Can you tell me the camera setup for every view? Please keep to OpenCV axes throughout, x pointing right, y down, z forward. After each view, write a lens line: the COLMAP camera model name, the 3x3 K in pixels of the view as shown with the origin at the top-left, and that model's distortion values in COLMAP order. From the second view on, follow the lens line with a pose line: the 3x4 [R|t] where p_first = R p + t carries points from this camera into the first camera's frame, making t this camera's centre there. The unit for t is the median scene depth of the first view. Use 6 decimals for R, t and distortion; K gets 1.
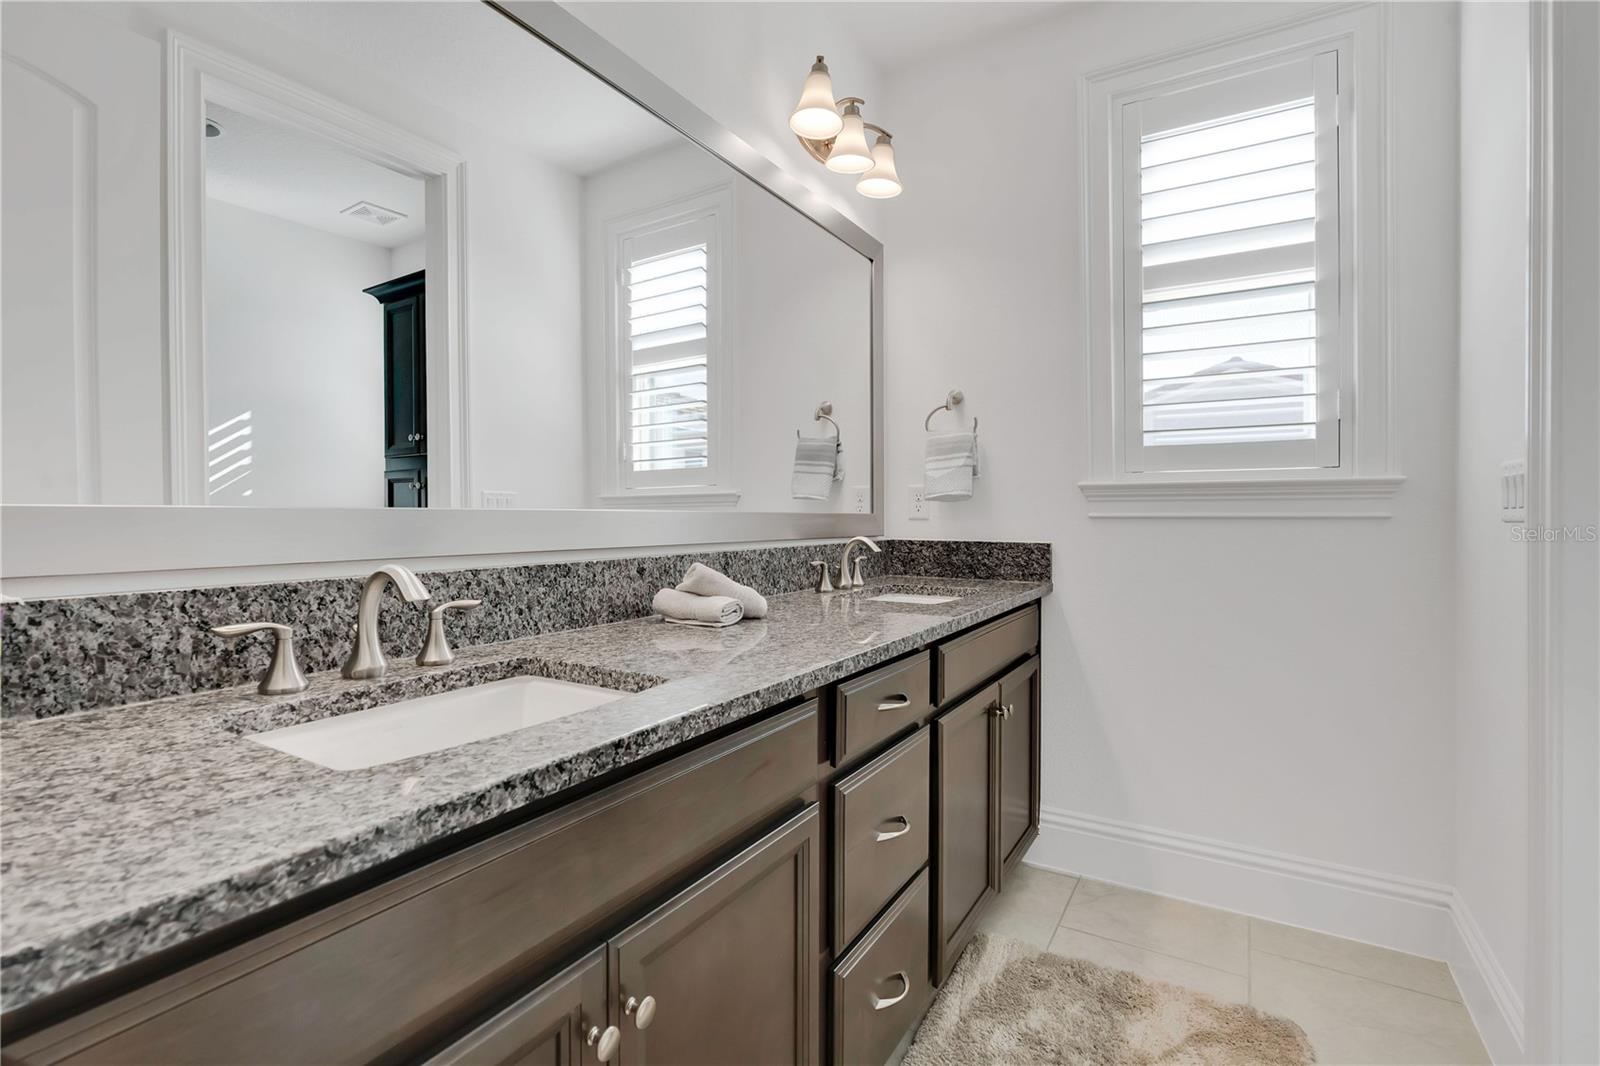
lens RADIAL K [[732.6, 0, 782.3], [0, 732.6, 520.7], [0, 0, 1]] dist [-0.002321, 0.000550]
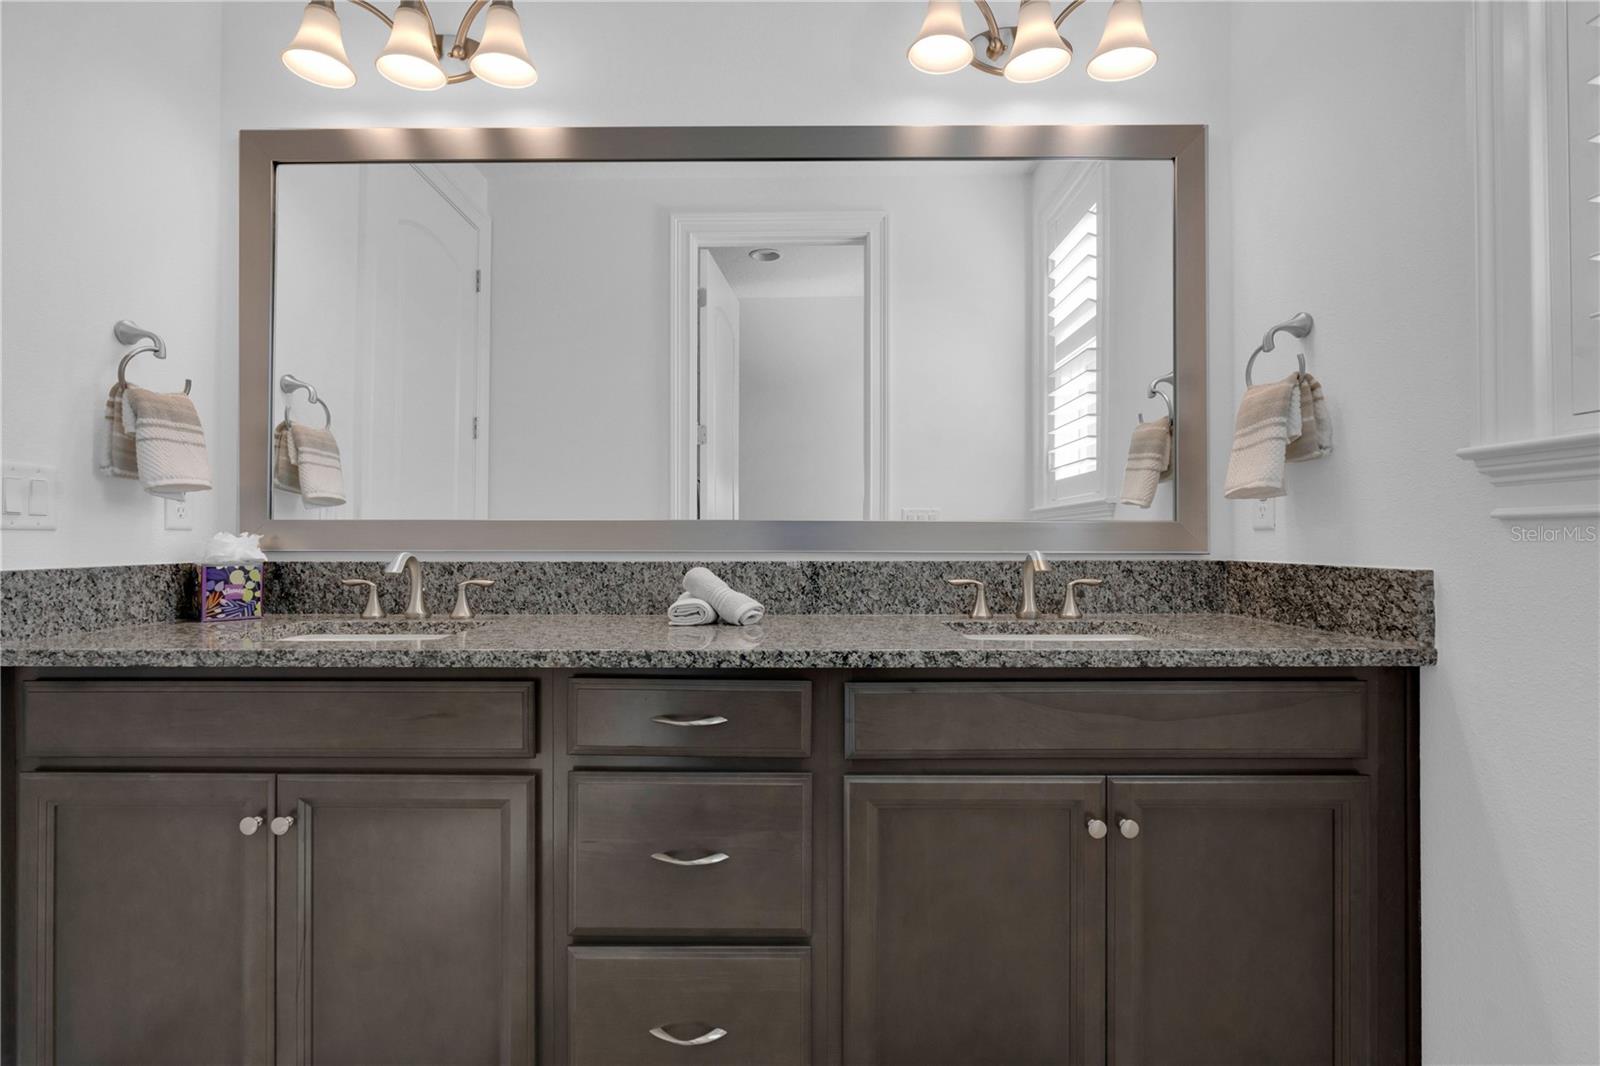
lens RADIAL K [[752.3, 0, 787.0], [0, 752.3, 531.8], [0, 0, 1]] dist [-0.001561, 0.000702]
pose [[0.528753, -0.010168, -0.848715, 1.119048], [-0.005588, 0.999865, -0.015460, 0.027350], [0.848757, 0.012917, 0.528625, 0.657261]]
